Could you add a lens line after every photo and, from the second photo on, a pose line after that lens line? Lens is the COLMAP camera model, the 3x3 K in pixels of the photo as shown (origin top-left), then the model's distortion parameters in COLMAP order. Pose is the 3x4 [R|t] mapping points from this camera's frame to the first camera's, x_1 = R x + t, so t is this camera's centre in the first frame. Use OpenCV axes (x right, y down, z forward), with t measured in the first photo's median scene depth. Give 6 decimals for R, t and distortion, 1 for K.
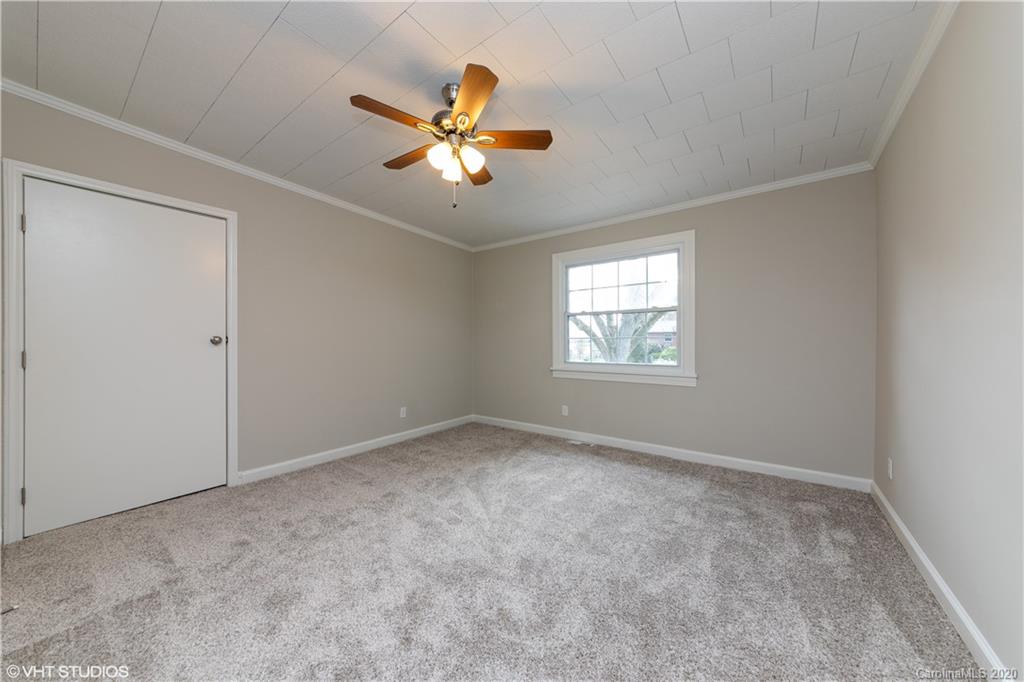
lens RADIAL K [[358.1, 0, 513.7], [0, 358.1, 341.2], [0, 0, 1]] dist [-0.000613, -0.000193]
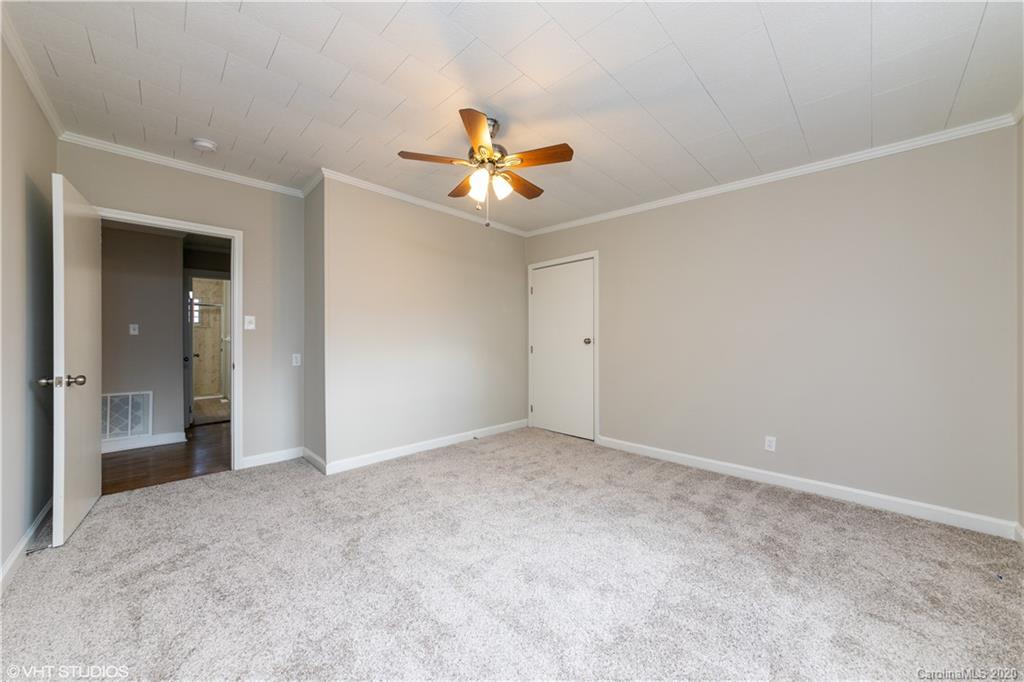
lens RADIAL K [[358.1, 0, 515.5], [0, 358.1, 341.3], [0, 0, 1]] dist [-0.000613, -0.000193]
pose [[-0.157418, -0.009866, -0.987483, 0.657379], [-0.007240, 0.999935, -0.008837, 0.013980], [0.987505, 0.005759, -0.157479, 0.886213]]
